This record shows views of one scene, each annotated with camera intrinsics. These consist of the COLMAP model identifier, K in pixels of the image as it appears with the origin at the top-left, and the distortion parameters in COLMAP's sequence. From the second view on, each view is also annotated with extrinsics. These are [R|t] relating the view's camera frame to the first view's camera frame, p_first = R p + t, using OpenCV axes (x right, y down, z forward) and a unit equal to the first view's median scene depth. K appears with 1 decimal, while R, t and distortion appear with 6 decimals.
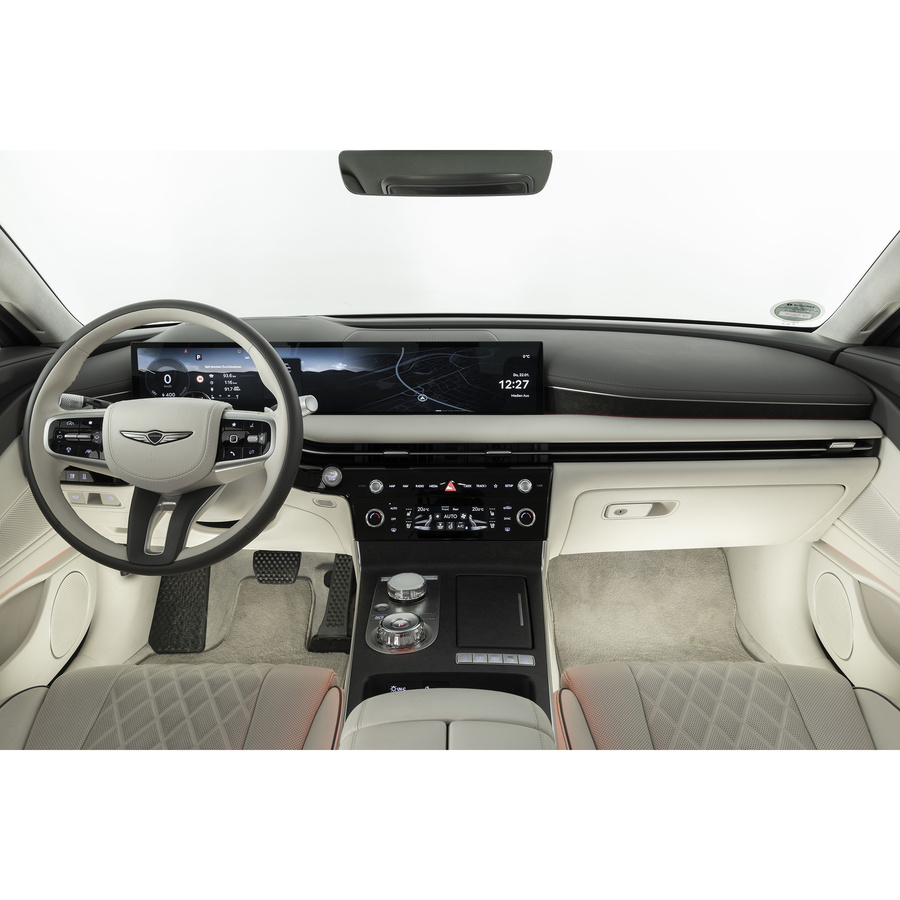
lens RADIAL K [[857.0, 0, 450.1], [0, 857.0, 447.7], [0, 0, 1]] dist [-0.021169, 0.000000]
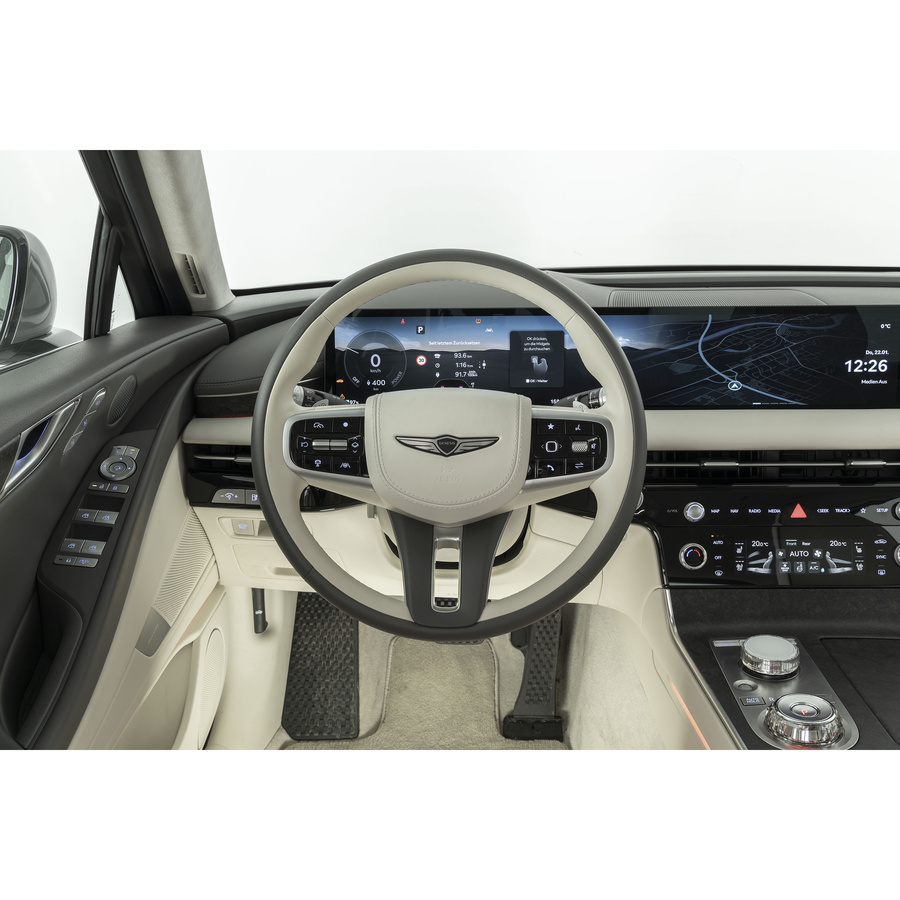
lens RADIAL K [[1158.1, 0, 450.0], [0, 1158.1, 451.4], [0, 0, 1]] dist [-0.012234, 0.000000]
pose [[0.999601, -0.003530, -0.028019, -0.244705], [0.003621, 0.999988, 0.003181, -0.007710], [0.028008, -0.003281, 0.999602, 0.037946]]
